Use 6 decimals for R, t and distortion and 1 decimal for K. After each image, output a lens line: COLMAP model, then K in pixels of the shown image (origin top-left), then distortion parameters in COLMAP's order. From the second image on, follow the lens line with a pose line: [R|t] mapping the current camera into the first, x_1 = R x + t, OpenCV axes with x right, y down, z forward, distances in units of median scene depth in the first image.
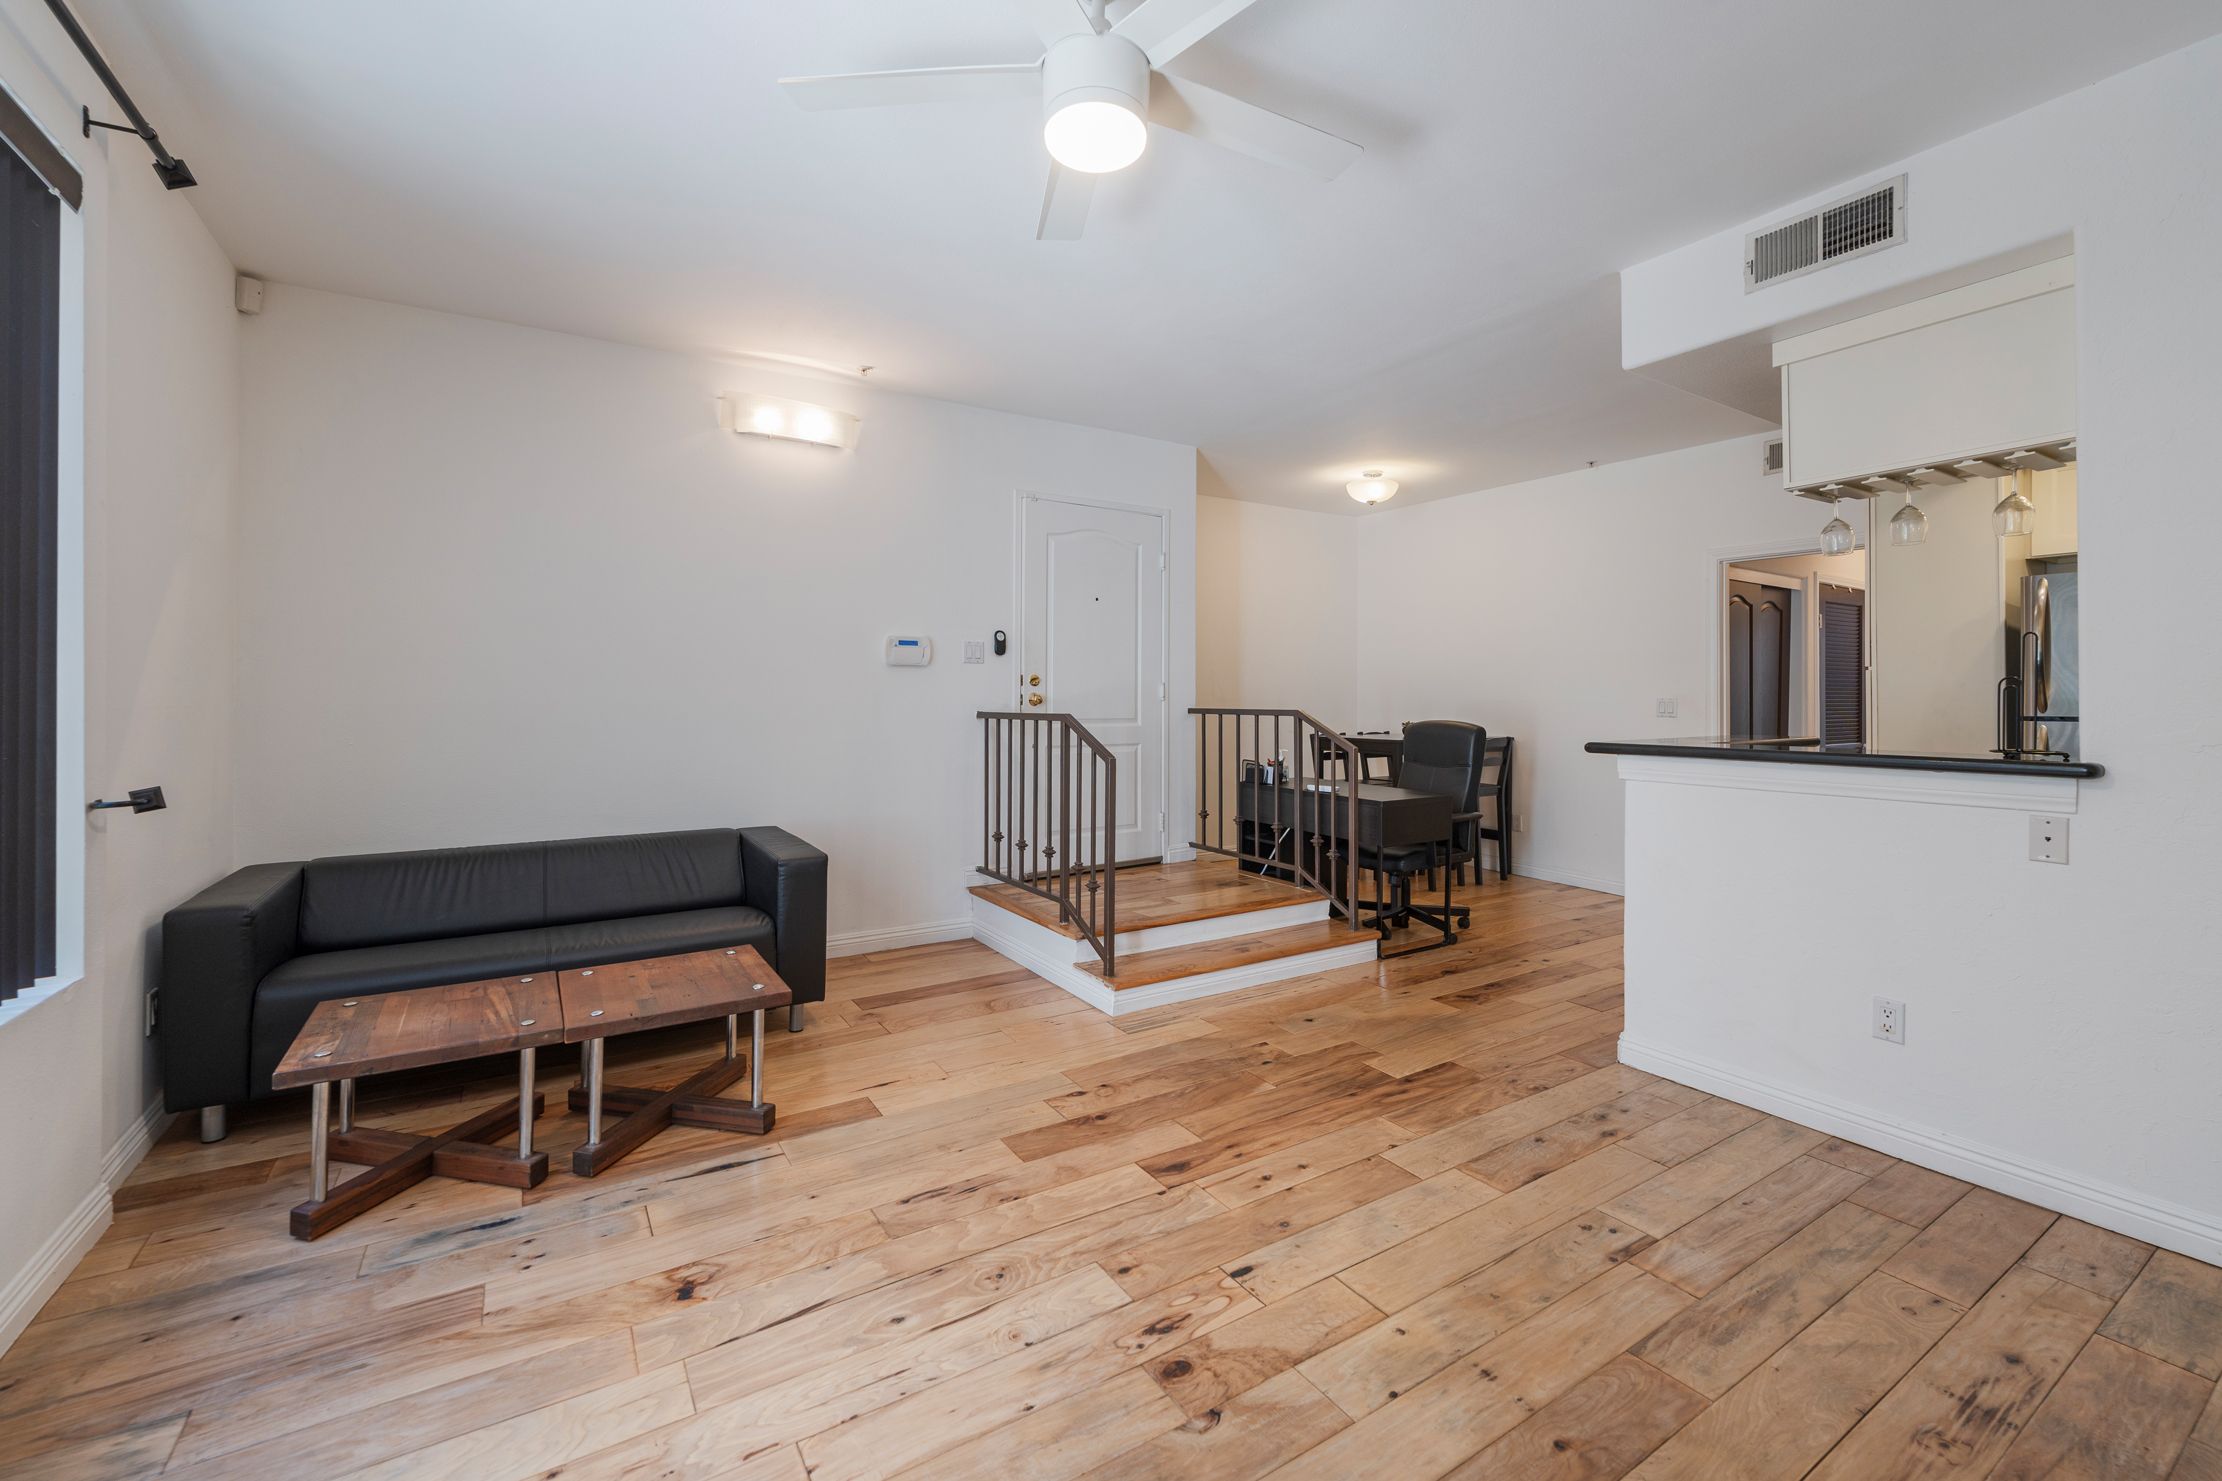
lens RADIAL K [[901.4, 0, 1094.4], [0, 901.4, 699.9], [0, 0, 1]] dist [-0.001609, 0.000002]
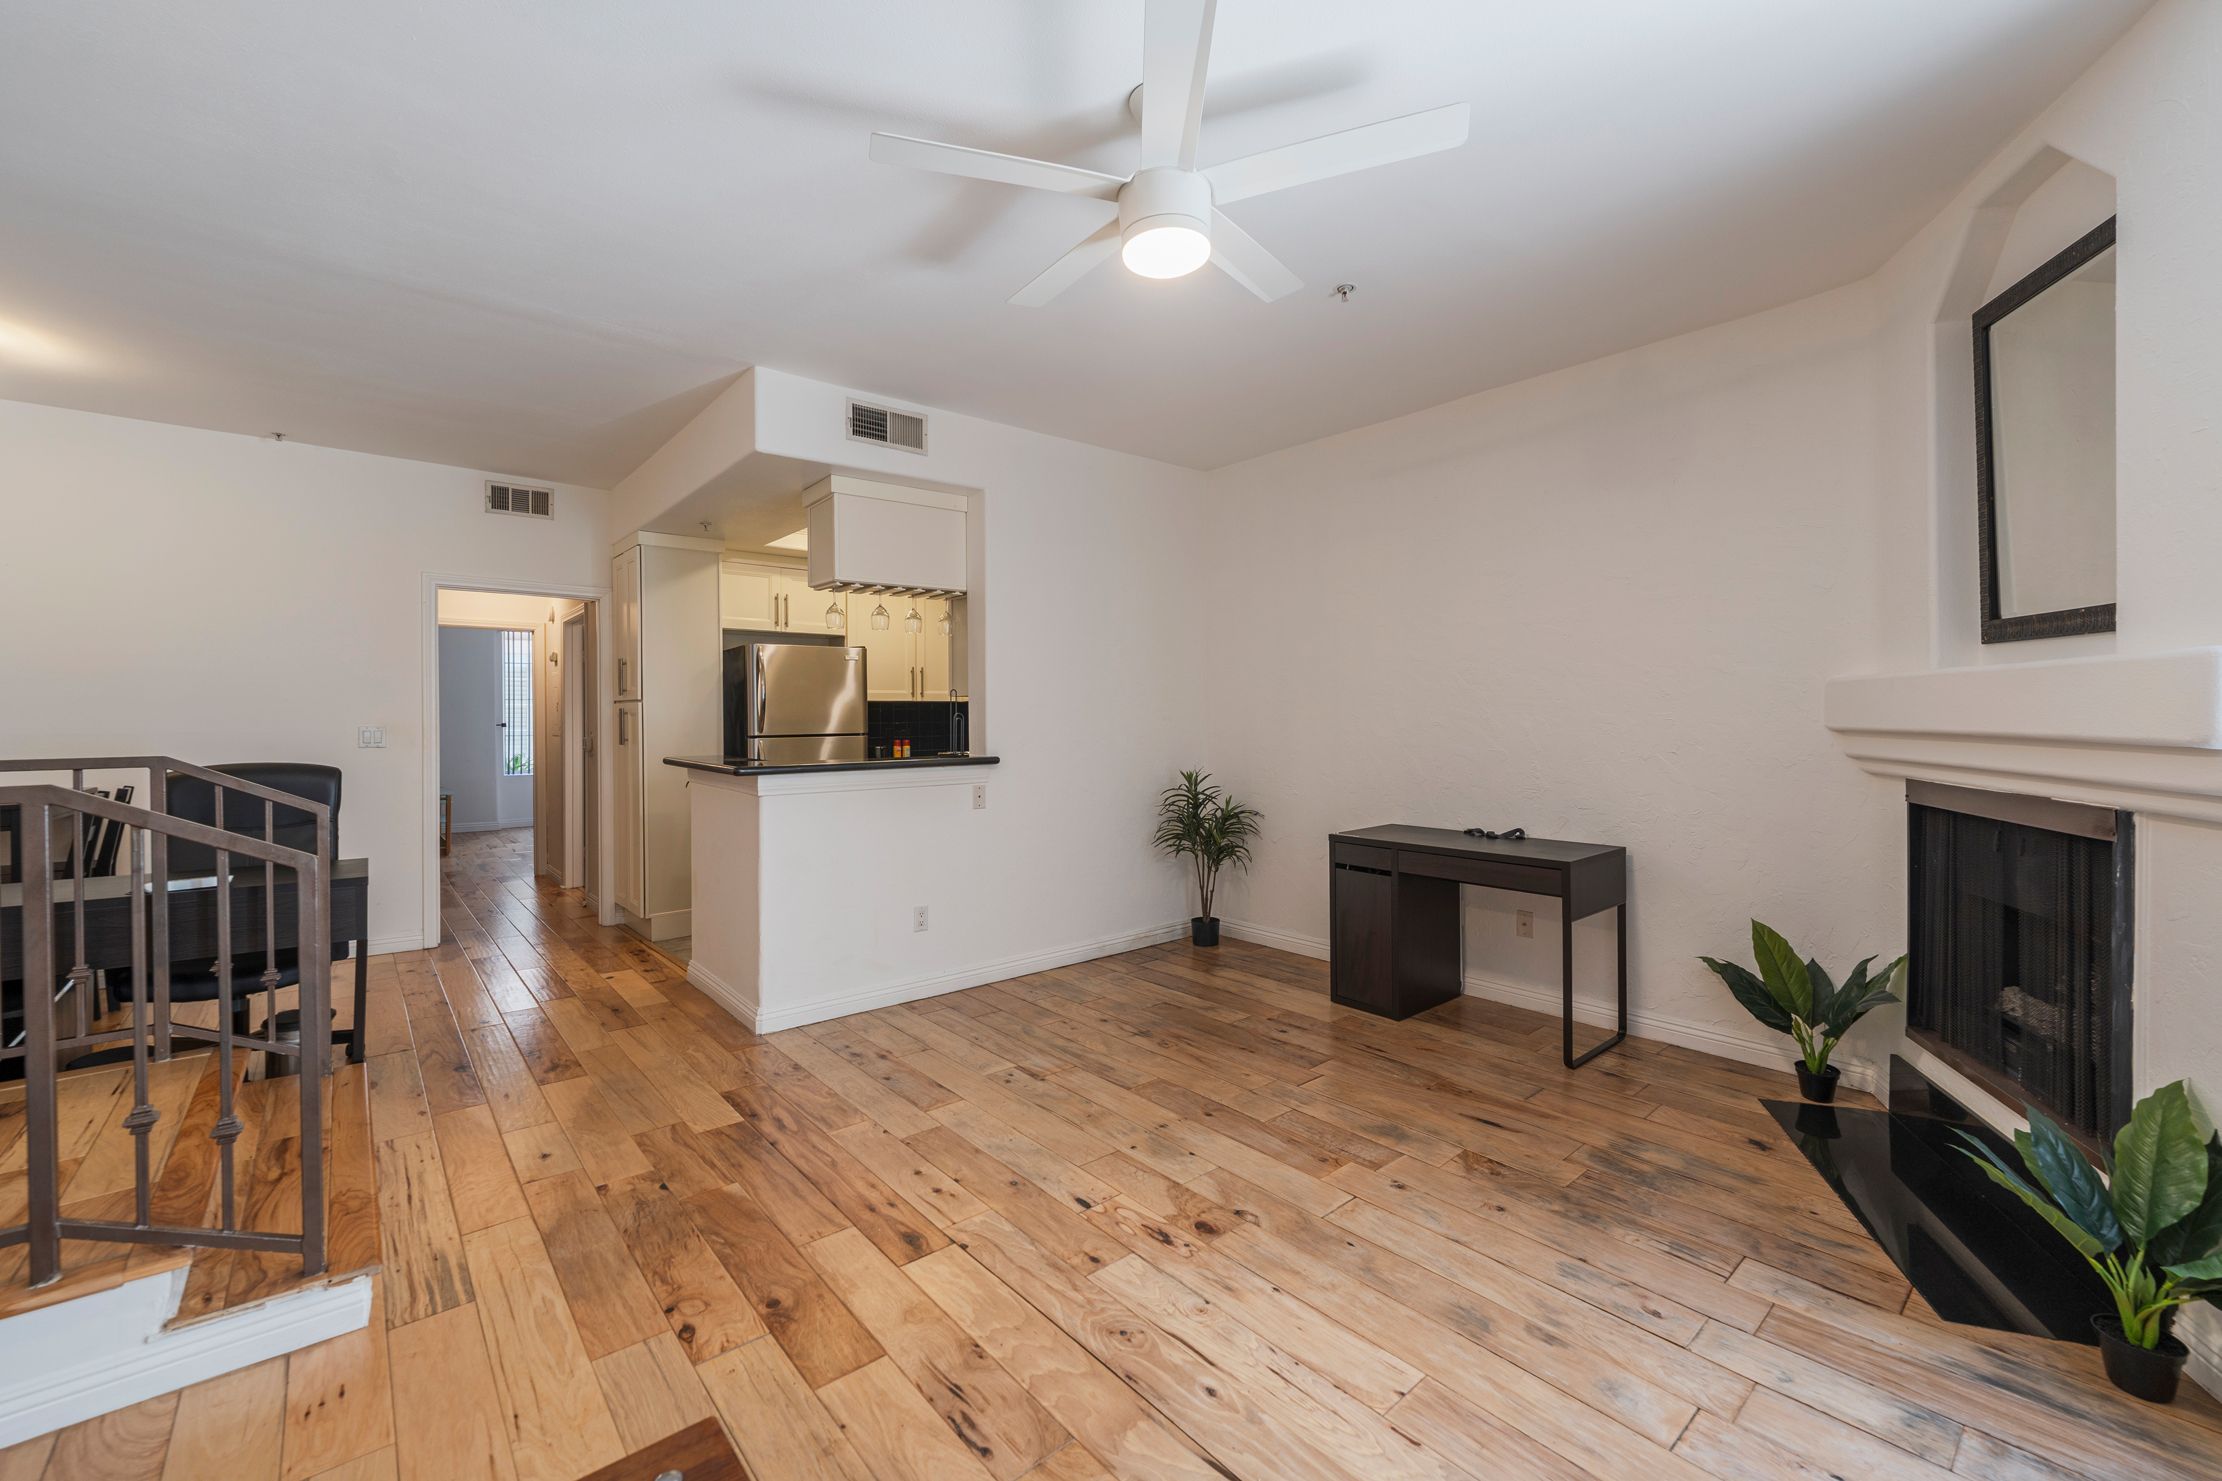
lens RADIAL K [[901.4, 0, 1114.1], [0, 901.4, 720.5], [0, 0, 1]] dist [-0.001609, 0.000002]
pose [[-0.143161, -0.008757, 0.989661, -0.902480], [0.007953, 0.999918, 0.009998, -0.026972], [-0.989668, 0.009302, -0.143079, 0.972861]]
